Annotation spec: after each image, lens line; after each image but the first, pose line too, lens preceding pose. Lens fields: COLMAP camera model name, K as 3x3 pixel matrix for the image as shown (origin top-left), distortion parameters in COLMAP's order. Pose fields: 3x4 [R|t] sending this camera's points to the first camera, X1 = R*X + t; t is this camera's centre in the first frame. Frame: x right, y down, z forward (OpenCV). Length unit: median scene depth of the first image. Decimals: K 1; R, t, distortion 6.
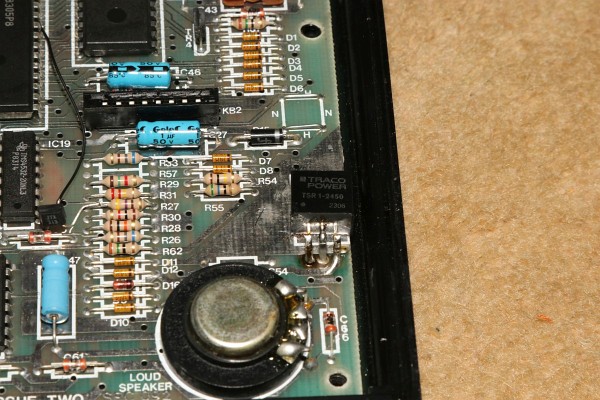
lens RADIAL K [[2961.4, 0, 299.9], [0, 2961.4, 200.1], [0, 0, 1]] dist [0.357627, 0.000000]
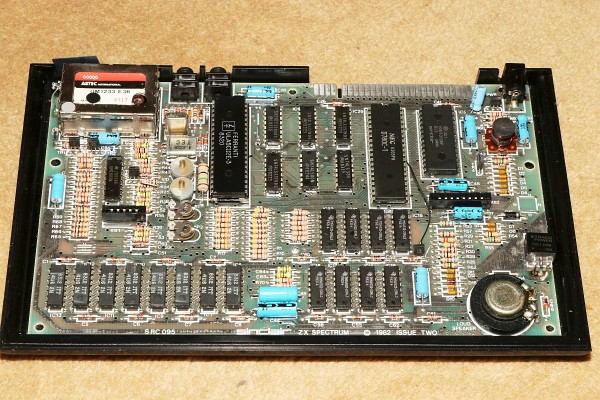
lens RADIAL K [[1672.0, 0, 300.3], [0, 1672.0, 199.5], [0, 0, 1]] dist [-0.024410, 0.000000]
pose [[0.996781, 0.032937, -0.073095, -0.080284], [-0.033369, 0.999432, -0.004702, -0.022881], [0.072899, 0.007126, 0.997314, -0.254819]]
